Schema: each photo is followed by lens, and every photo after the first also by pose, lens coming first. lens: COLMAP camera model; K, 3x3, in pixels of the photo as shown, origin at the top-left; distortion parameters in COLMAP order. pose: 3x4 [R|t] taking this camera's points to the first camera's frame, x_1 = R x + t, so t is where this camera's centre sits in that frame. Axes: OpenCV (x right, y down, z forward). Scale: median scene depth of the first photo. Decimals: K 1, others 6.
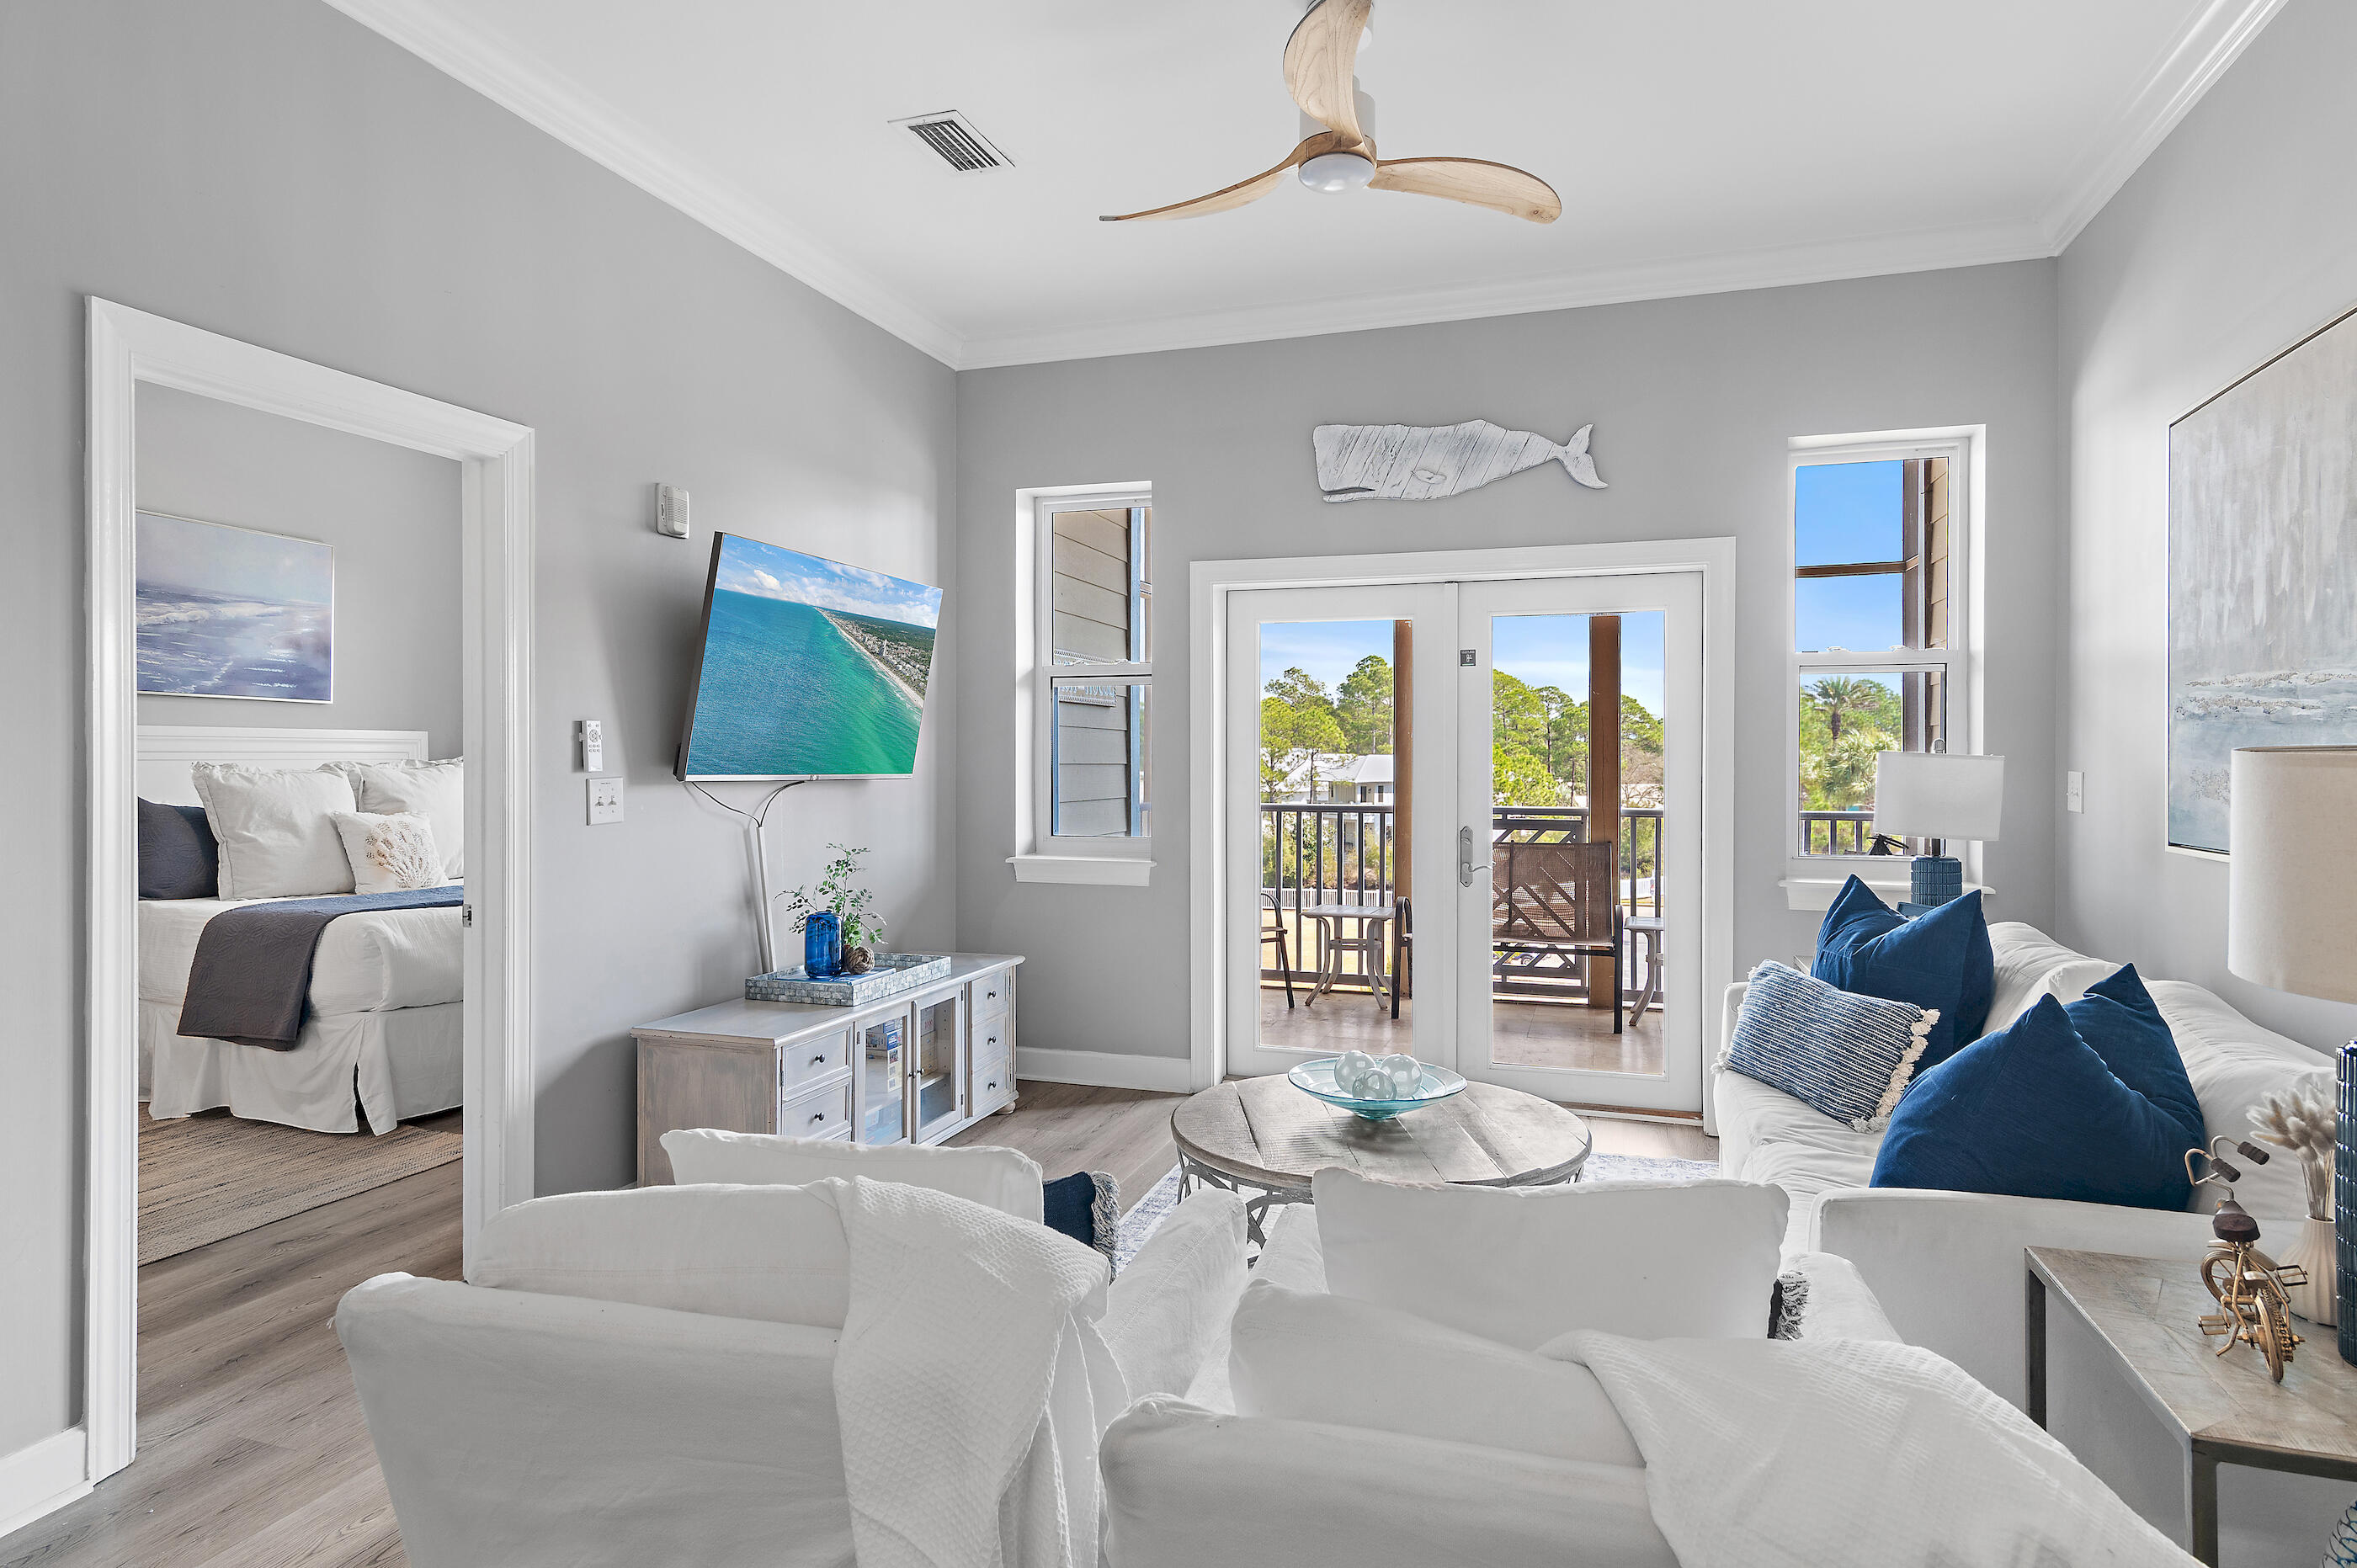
lens RADIAL K [[1288.2, 0, 1198.3], [0, 1288.2, 764.1], [0, 0, 1]] dist [0.000028, 0.001514]
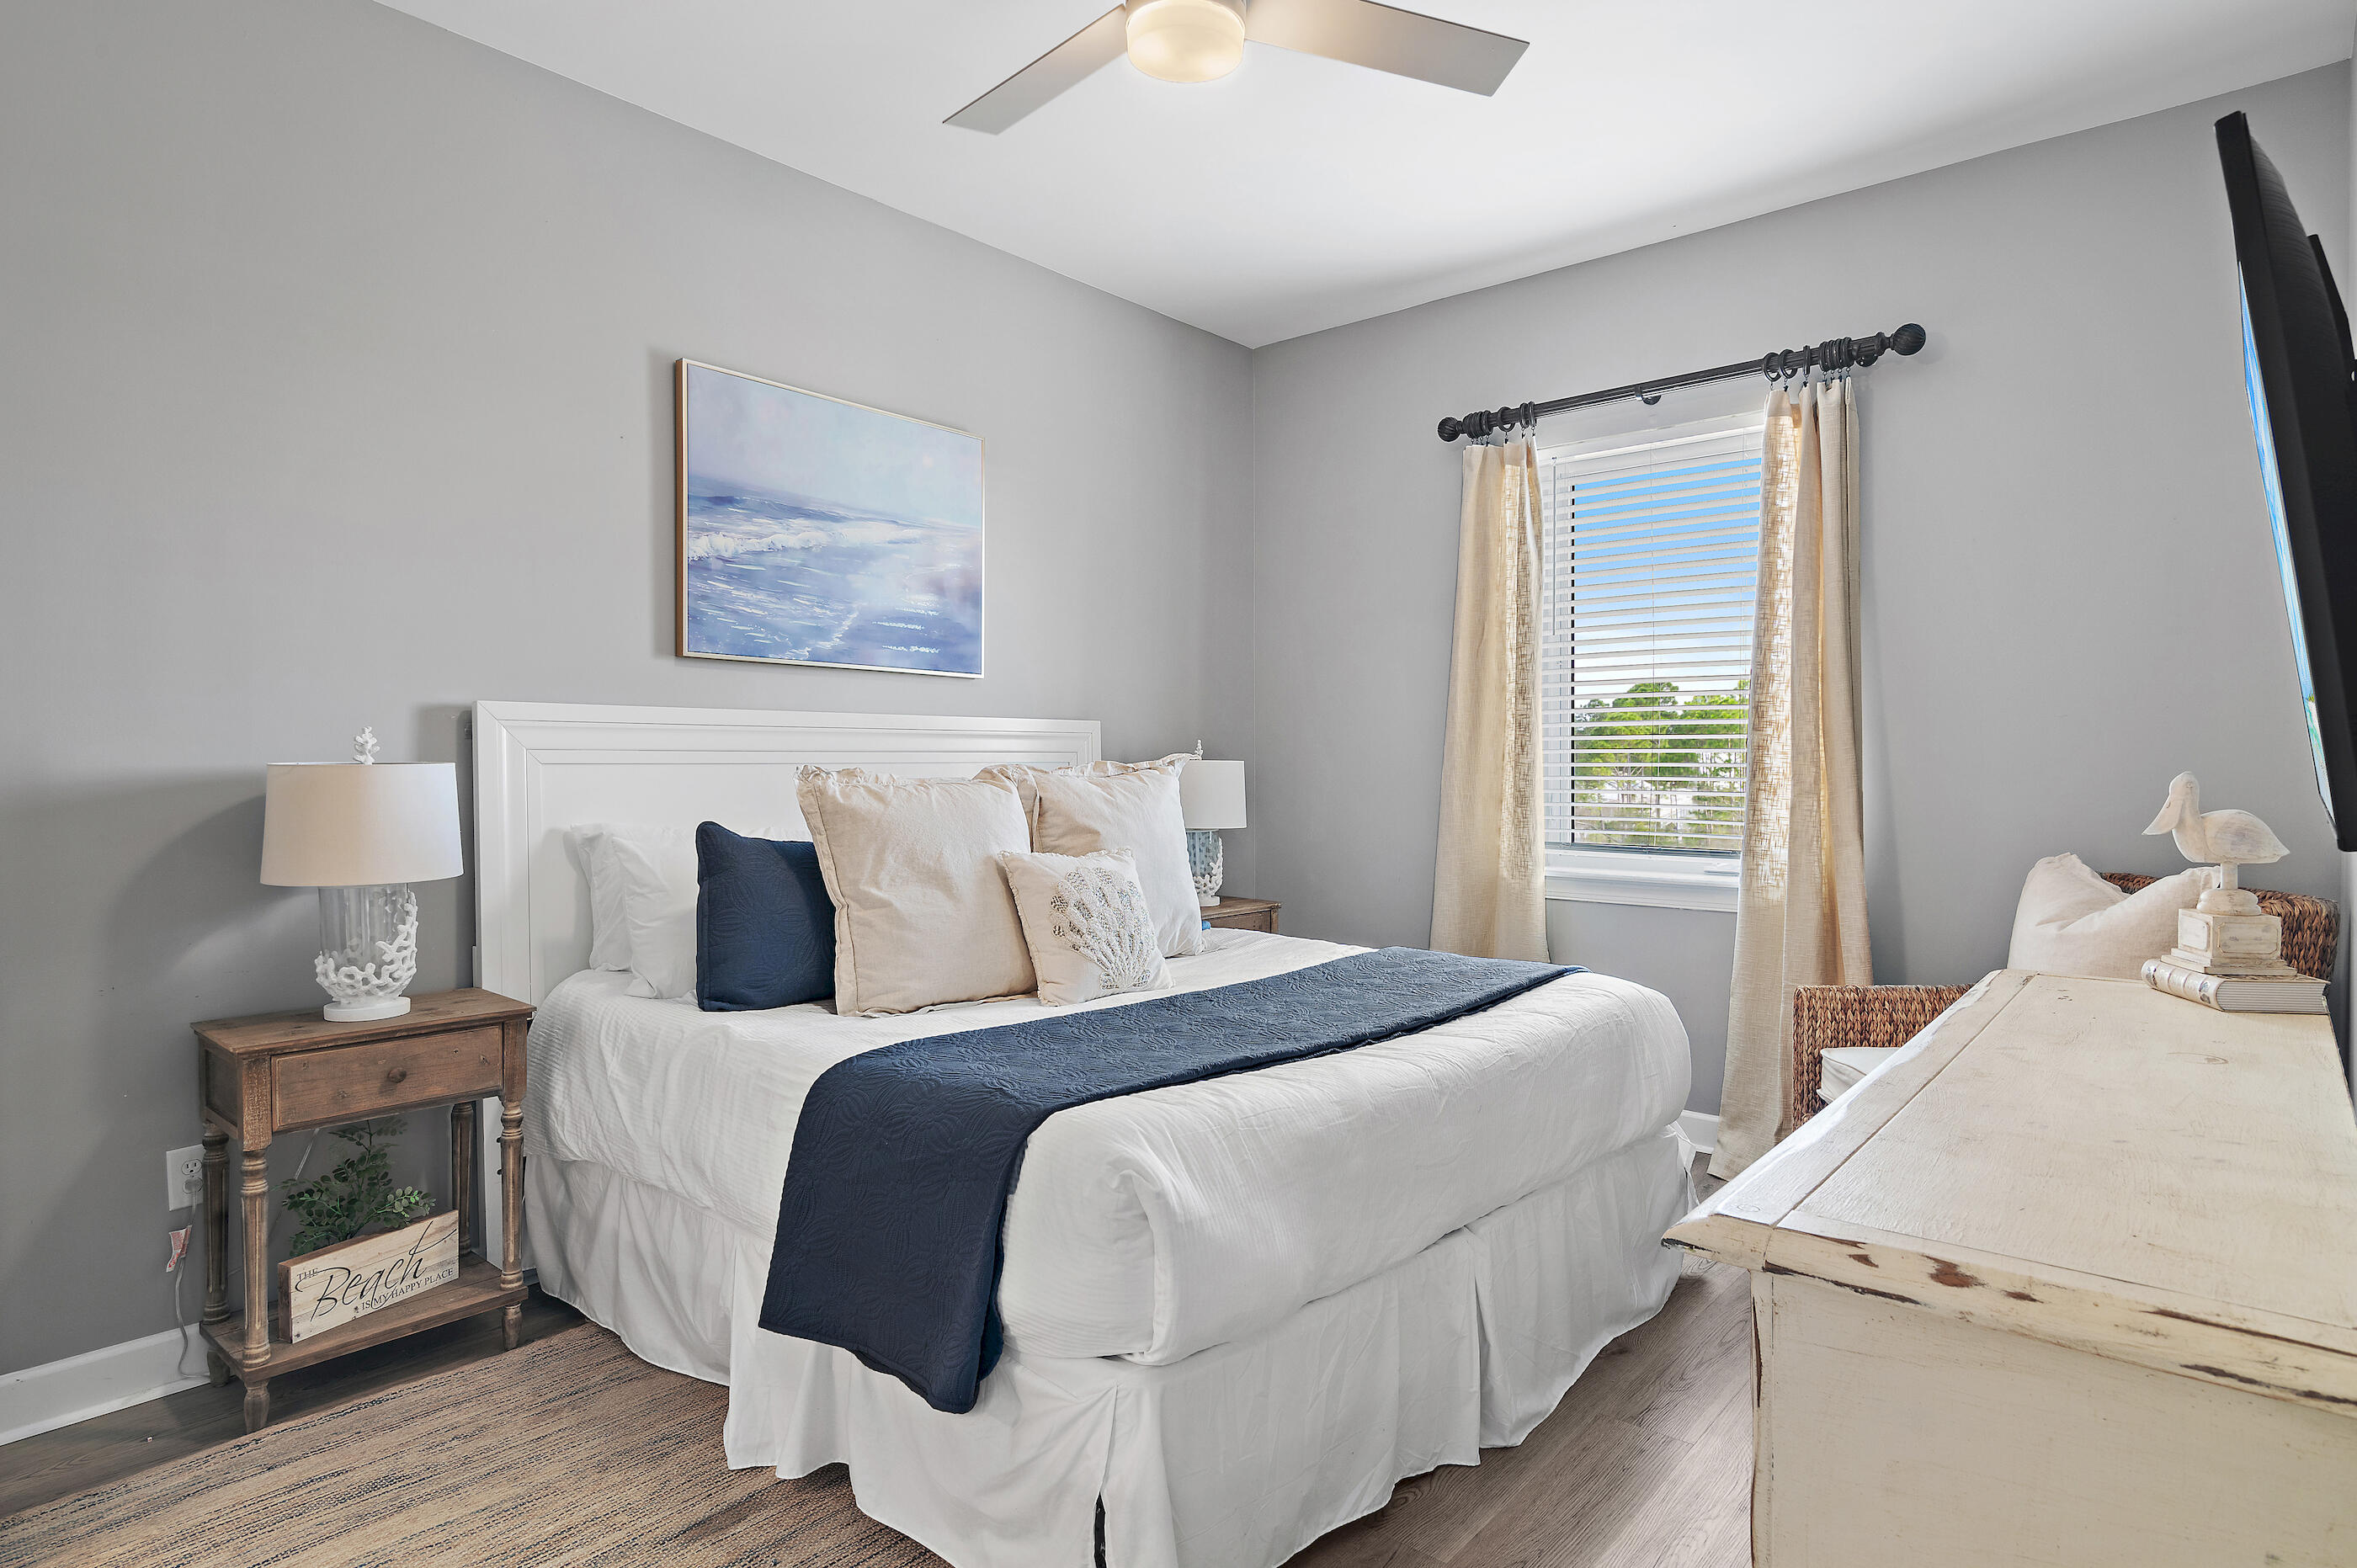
lens RADIAL K [[1288.2, 0, 1195.8], [0, 1288.2, 777.5], [0, 0, 1]] dist [0.000028, 0.001514]
pose [[0.923366, -0.002546, -0.383912, -0.365407], [0.004804, 0.999976, 0.004923, 0.001321], [0.383890, -0.006390, 0.923357, 0.496237]]
